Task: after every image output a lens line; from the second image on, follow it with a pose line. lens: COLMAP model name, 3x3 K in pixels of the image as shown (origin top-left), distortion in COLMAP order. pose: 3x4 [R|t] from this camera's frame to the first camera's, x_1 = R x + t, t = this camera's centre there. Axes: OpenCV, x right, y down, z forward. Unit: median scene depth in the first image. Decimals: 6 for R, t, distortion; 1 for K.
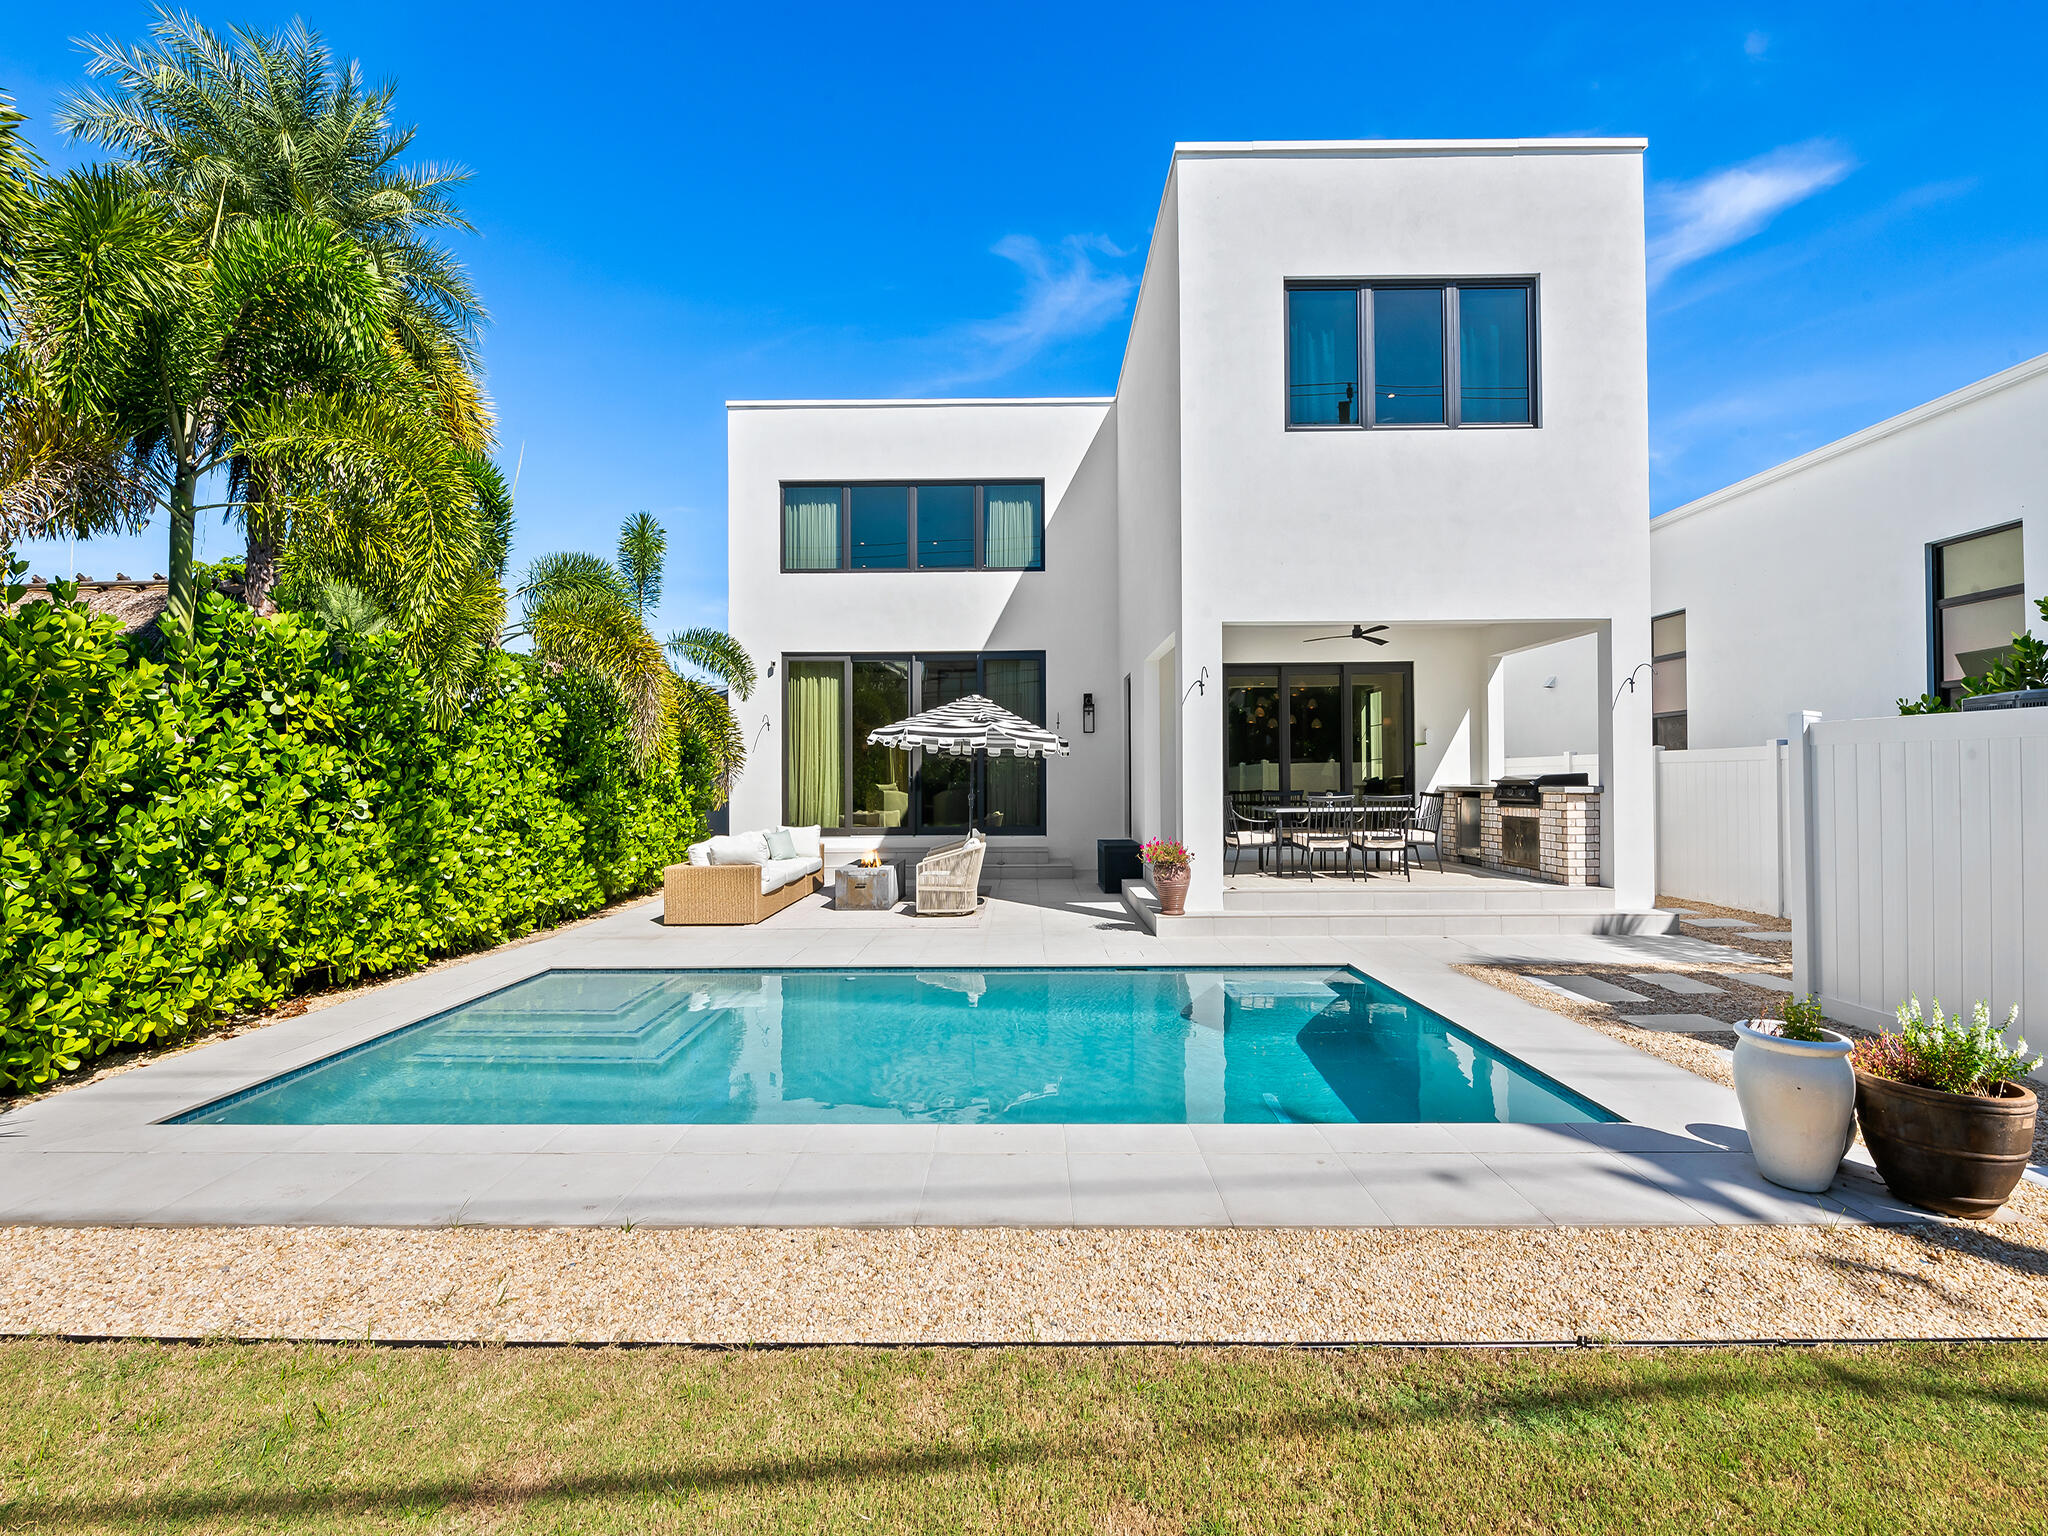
lens RADIAL K [[841.1, 0, 1020.2], [0, 841.1, 776.5], [0, 0, 1]] dist [0.002876, -0.003833]
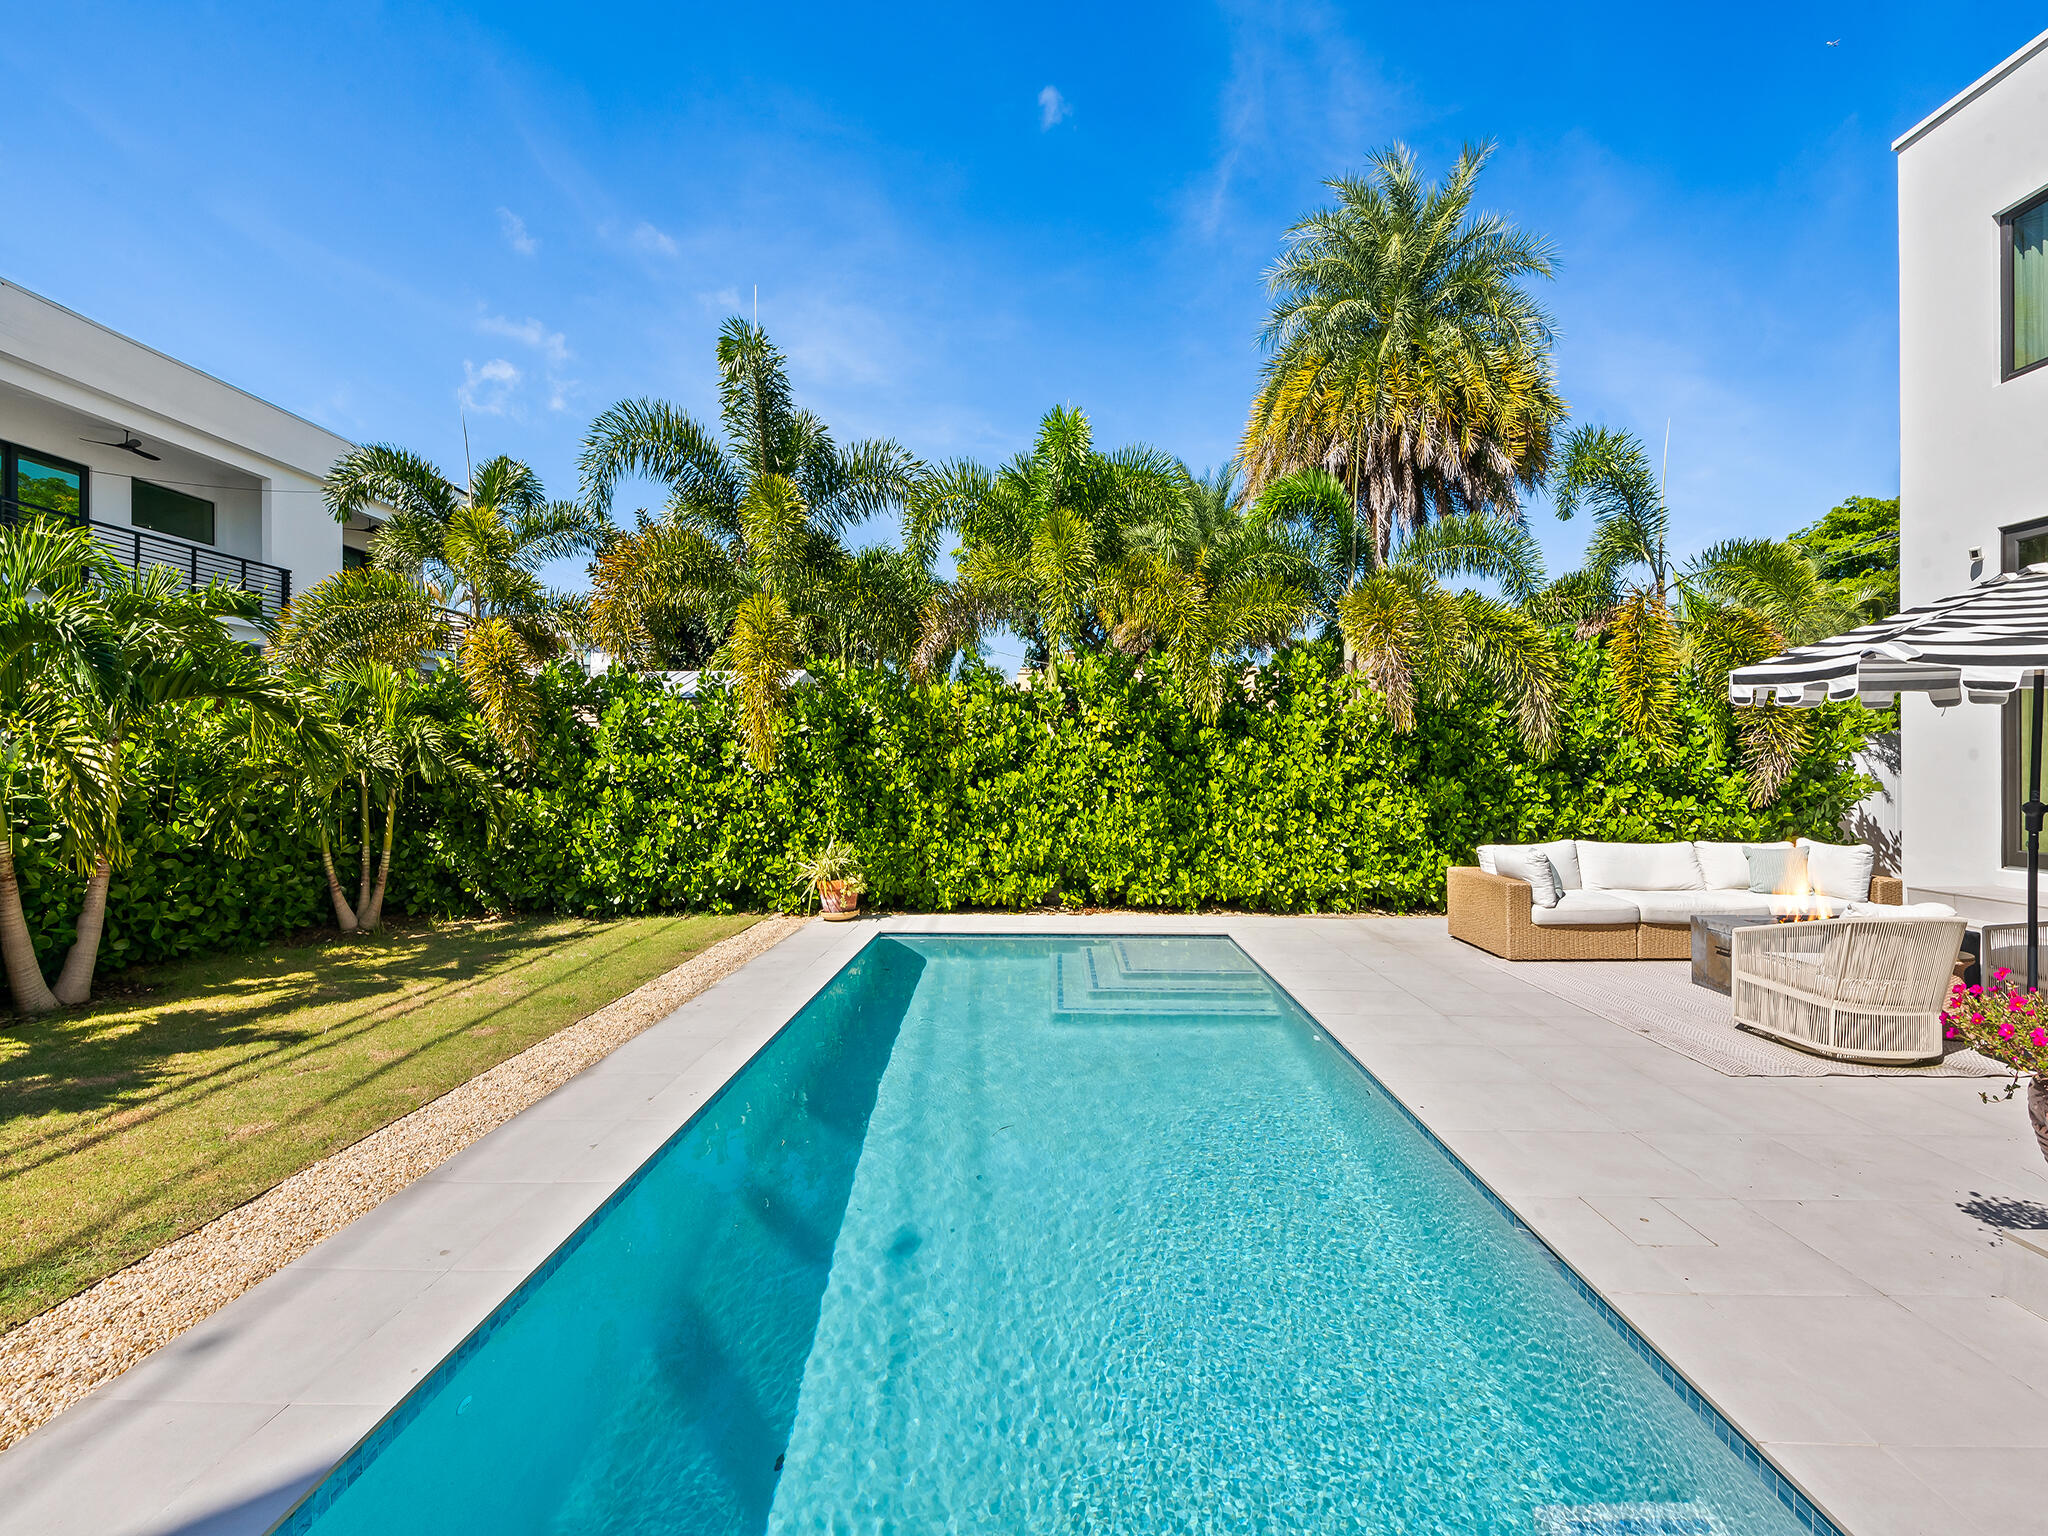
lens RADIAL K [[828.0, 0, 1015.9], [0, 828.0, 764.4], [0, 0, 1]] dist [-0.000770, -0.000149]
pose [[-0.027205, 0.008081, -0.999597, 0.442526], [0.008962, 0.999929, 0.007840, -0.006903], [0.999590, -0.008745, -0.027275, 0.606536]]
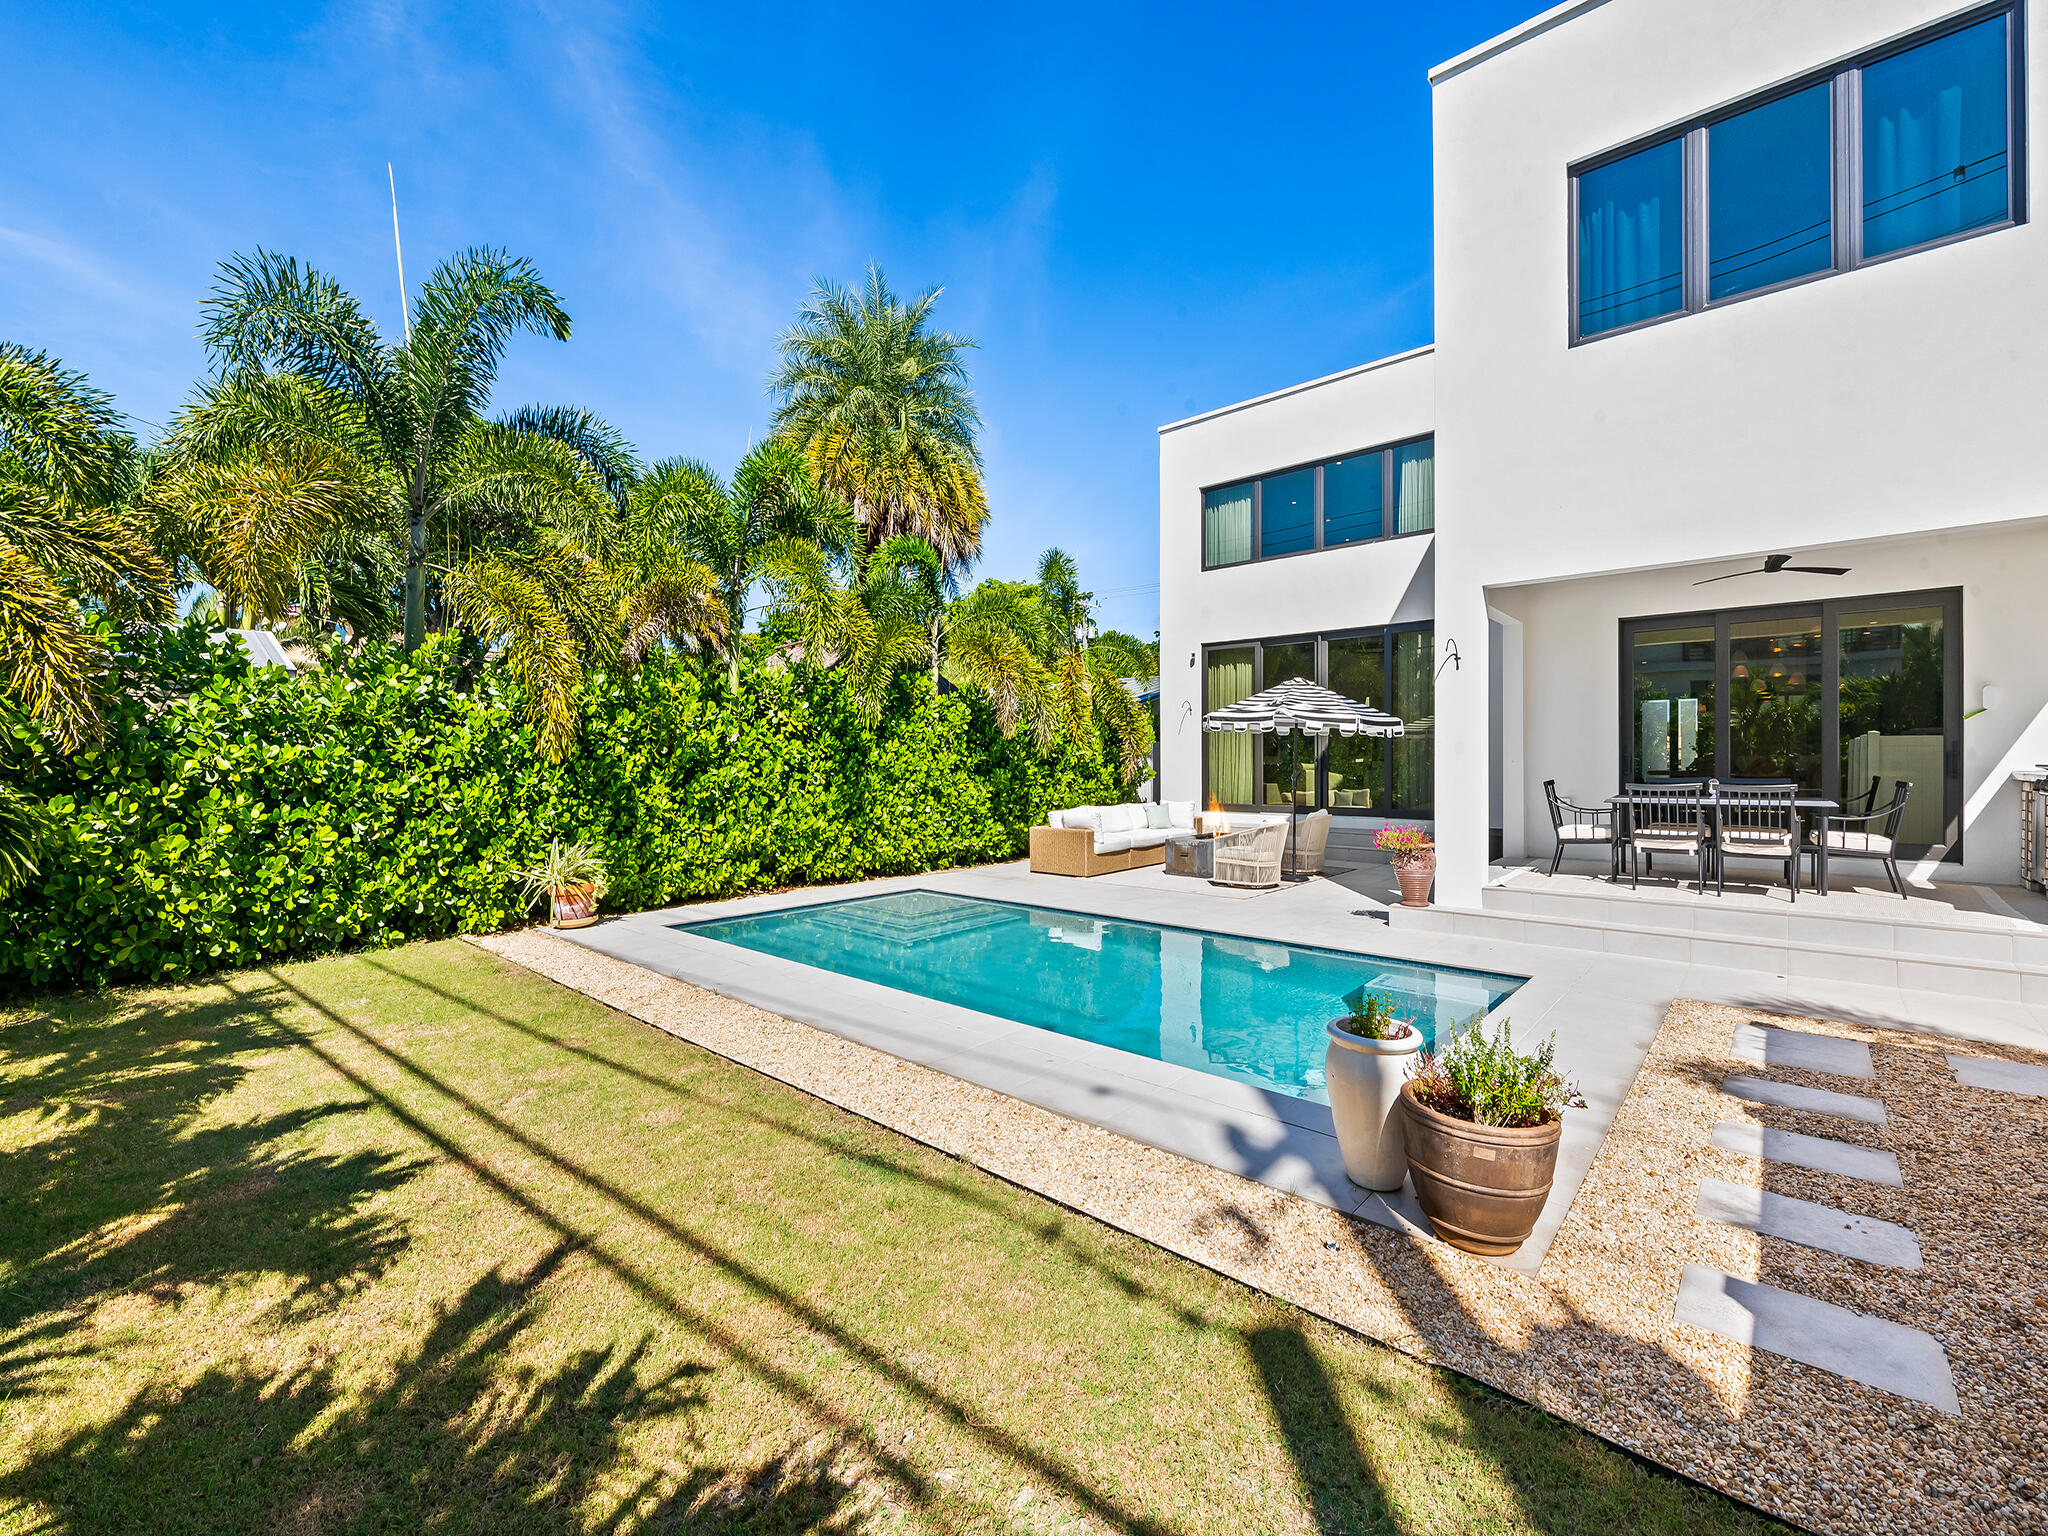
lens RADIAL K [[858.1, 0, 1024.0], [0, 858.1, 768.0], [0, 0, 1]] dist [0.001704, -0.004268]
pose [[0.754321, 0.009691, -0.656435, 0.458035], [0.001956, 0.999853, 0.017008, -0.006751], [0.656503, -0.014113, 0.754191, -0.007908]]
